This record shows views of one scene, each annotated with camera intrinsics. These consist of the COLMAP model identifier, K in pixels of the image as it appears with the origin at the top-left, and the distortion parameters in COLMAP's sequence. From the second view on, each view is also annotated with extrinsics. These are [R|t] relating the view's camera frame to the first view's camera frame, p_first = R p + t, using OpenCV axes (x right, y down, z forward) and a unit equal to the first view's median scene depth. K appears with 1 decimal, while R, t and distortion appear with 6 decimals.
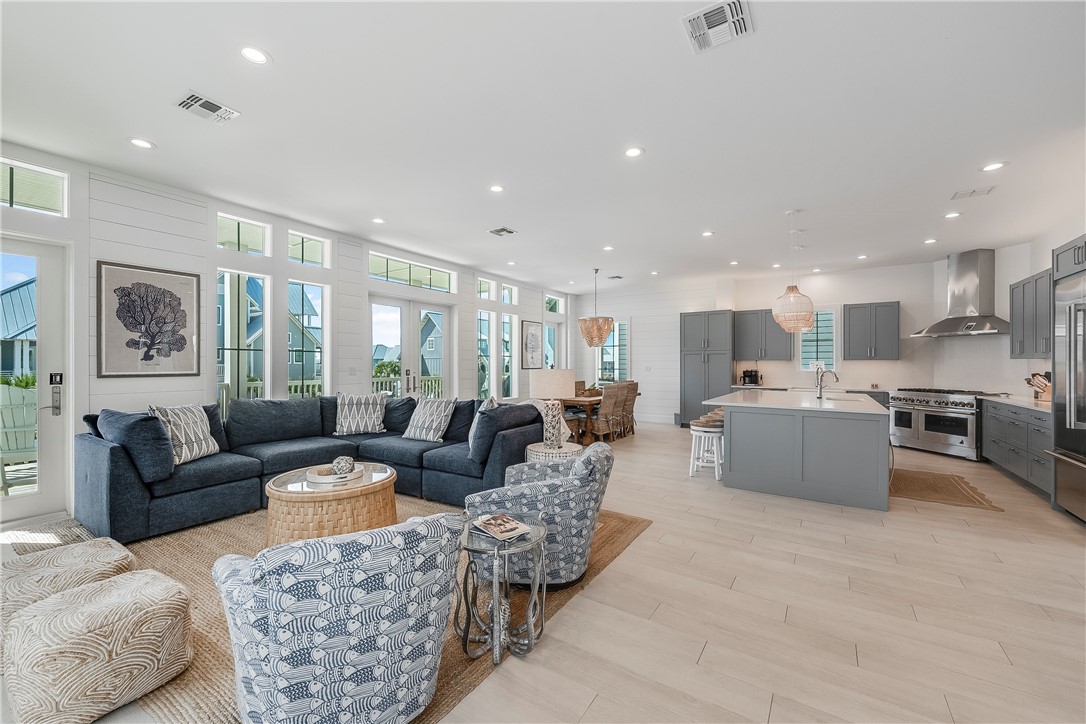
lens RADIAL K [[431.7, 0, 543.0], [0, 431.7, 362.0], [0, 0, 1]] dist [0.007862, -0.000036]
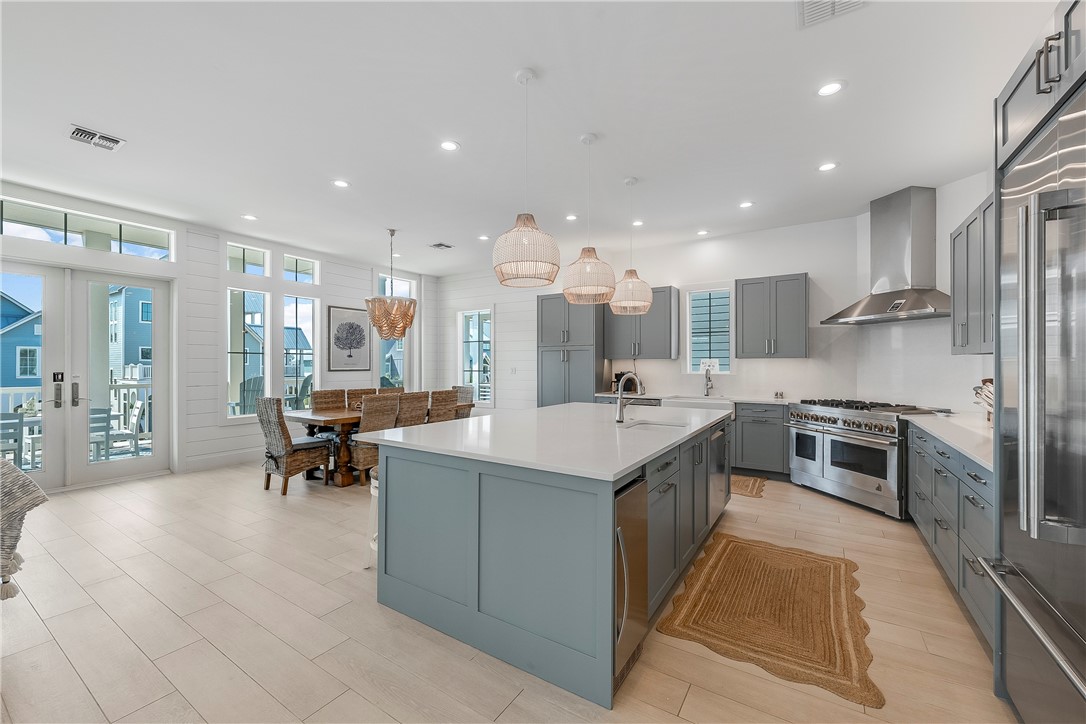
lens RADIAL K [[431.7, 0, 543.0], [0, 431.7, 362.0], [0, 0, 1]] dist [0.007862, -0.000036]
pose [[0.999972, -0.001003, 0.007366, 0.412862], [0.001019, 0.999997, -0.002146, 0.002946], [-0.007364, 0.002153, 0.999971, 0.328782]]
